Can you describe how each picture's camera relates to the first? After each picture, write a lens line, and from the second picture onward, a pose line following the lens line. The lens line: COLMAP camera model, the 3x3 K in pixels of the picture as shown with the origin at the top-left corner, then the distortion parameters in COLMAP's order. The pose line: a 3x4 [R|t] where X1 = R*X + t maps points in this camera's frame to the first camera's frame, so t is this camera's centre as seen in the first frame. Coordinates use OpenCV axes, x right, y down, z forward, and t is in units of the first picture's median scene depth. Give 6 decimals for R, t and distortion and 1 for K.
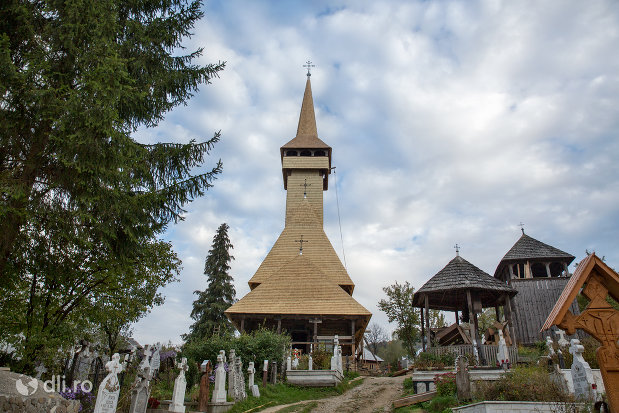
lens RADIAL K [[482.6, 0, 339.3], [0, 482.6, 203.8], [0, 0, 1]] dist [-0.041307, -0.000571]
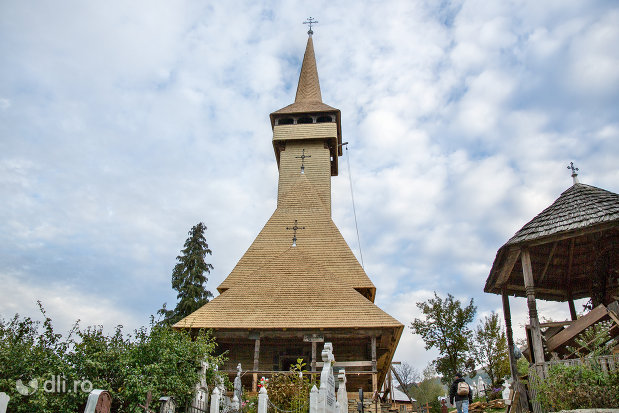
lens RADIAL K [[430.8, 0, 345.7], [0, 430.8, 293.6], [0, 0, 1]] dist [-0.037867, 0.000733]
pose [[0.997955, -0.029781, -0.056556, 0.021423], [0.033263, 0.997543, 0.061658, 0.124574], [0.054581, -0.063413, 0.996494, 0.366912]]
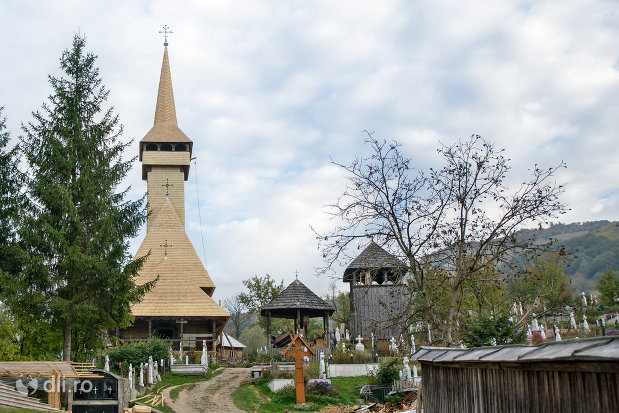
lens RADIAL K [[1062.5, 0, 309.5], [0, 1062.5, 206.5], [0, 0, 1]] dist [0.003192, 0.010805]
pose [[0.991043, 0.006810, 0.133366, -0.071752], [-0.033379, 0.979629, 0.198023, -0.444416], [-0.129301, -0.200701, 0.971082, -1.195853]]
